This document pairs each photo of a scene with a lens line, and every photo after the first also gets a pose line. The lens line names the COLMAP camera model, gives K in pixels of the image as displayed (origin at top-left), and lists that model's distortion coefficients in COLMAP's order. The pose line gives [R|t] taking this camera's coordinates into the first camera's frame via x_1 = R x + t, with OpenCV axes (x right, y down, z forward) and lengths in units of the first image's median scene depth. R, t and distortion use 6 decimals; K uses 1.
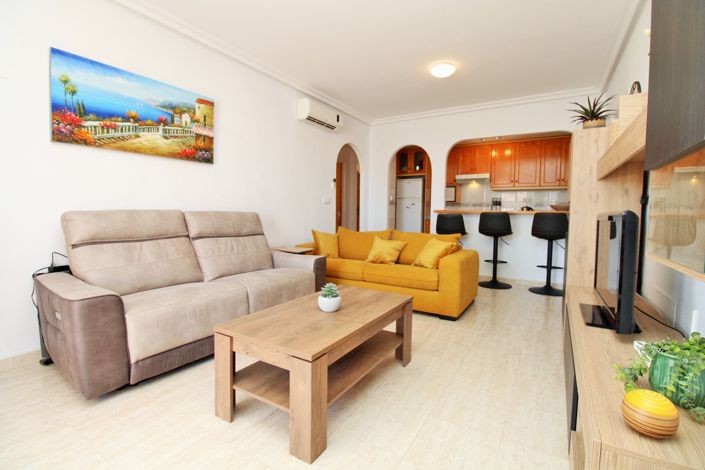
lens RADIAL K [[323.3, 0, 351.7], [0, 323.3, 230.8], [0, 0, 1]] dist [0.000001, -0.013644]
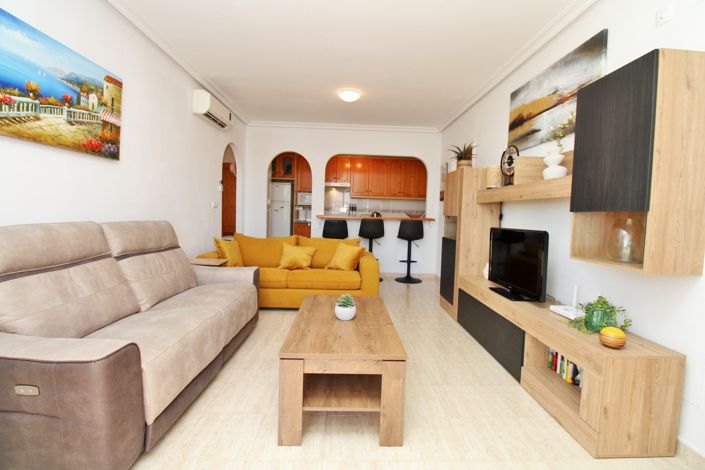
lens RADIAL K [[323.3, 0, 351.7], [0, 323.3, 230.8], [0, 0, 1]] dist [0.000001, -0.013644]
pose [[0.842343, -0.016737, 0.538682, -0.406160], [0.012023, 0.999852, 0.012266, -0.042201], [-0.538808, -0.003855, 0.842420, 0.039887]]
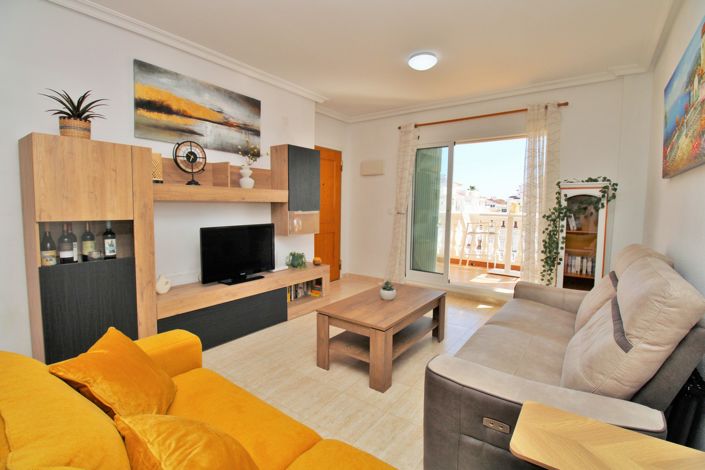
lens RADIAL K [[326.2, 0, 351.7], [0, 326.2, 231.8], [0, 0, 1]] dist [0.000348, -0.014705]
pose [[-0.995691, -0.028423, 0.088268, -0.012675], [-0.016059, 0.990338, 0.137743, -0.161847], [-0.091330, 0.135732, -0.986527, 1.547980]]
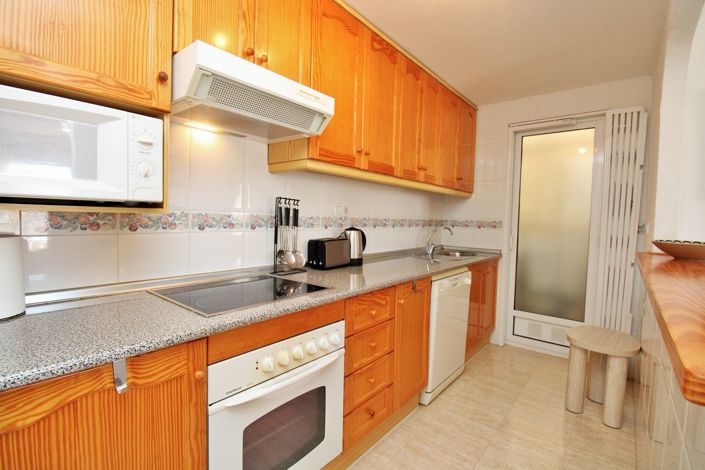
lens RADIAL K [[326.2, 0, 351.7], [0, 326.2, 231.8], [0, 0, 1]] dist [0.000348, -0.014705]
pose [[0.158950, -0.053001, 0.985863, 0.370326], [0.033074, 0.998283, 0.048336, -0.183858], [-0.986732, 0.024924, 0.160430, 1.950967]]
